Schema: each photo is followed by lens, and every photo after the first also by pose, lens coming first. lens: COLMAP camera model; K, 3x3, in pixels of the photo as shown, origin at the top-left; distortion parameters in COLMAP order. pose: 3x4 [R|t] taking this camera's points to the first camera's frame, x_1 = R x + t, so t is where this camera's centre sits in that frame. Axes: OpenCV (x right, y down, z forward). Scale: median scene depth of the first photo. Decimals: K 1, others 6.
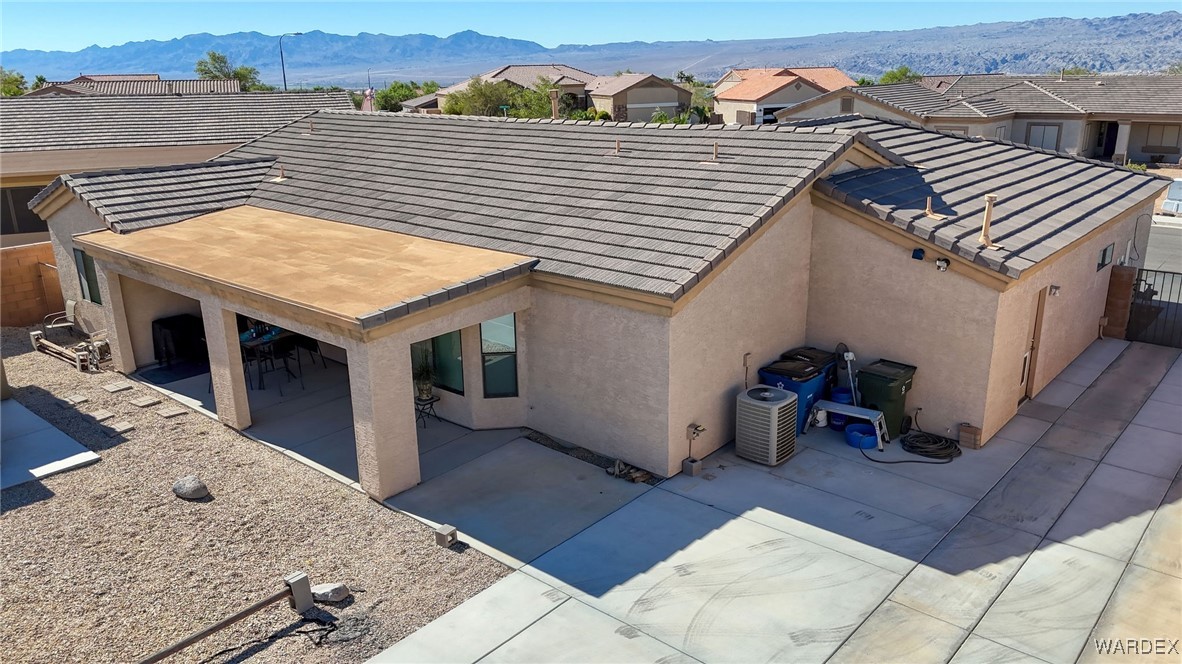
lens RADIAL K [[873.5, 0, 593.2], [0, 873.5, 328.7], [0, 0, 1]] dist [0.069948, -0.064574]
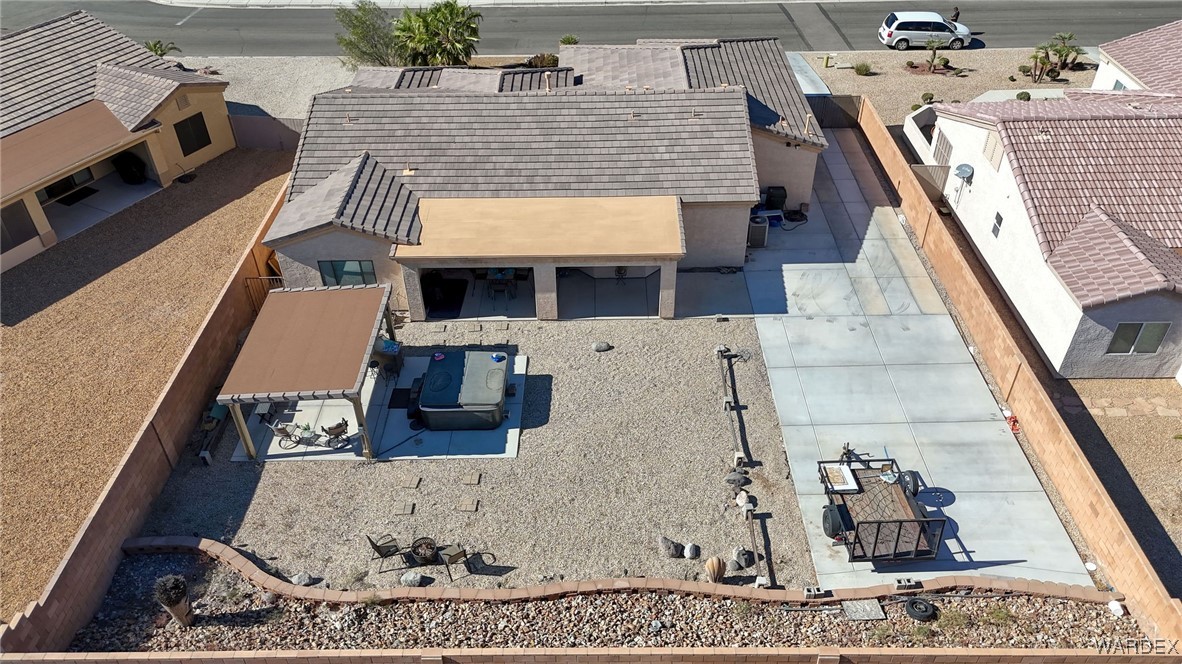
lens RADIAL K [[866.5, 0, 591.0], [0, 866.5, 332.0], [0, 0, 1]] dist [0.103246, -0.110602]
pose [[0.757787, -0.399508, 0.515899, -1.542679], [0.194816, 0.893112, 0.405460, -0.726141], [-0.622740, -0.206748, 0.754619, -0.617240]]
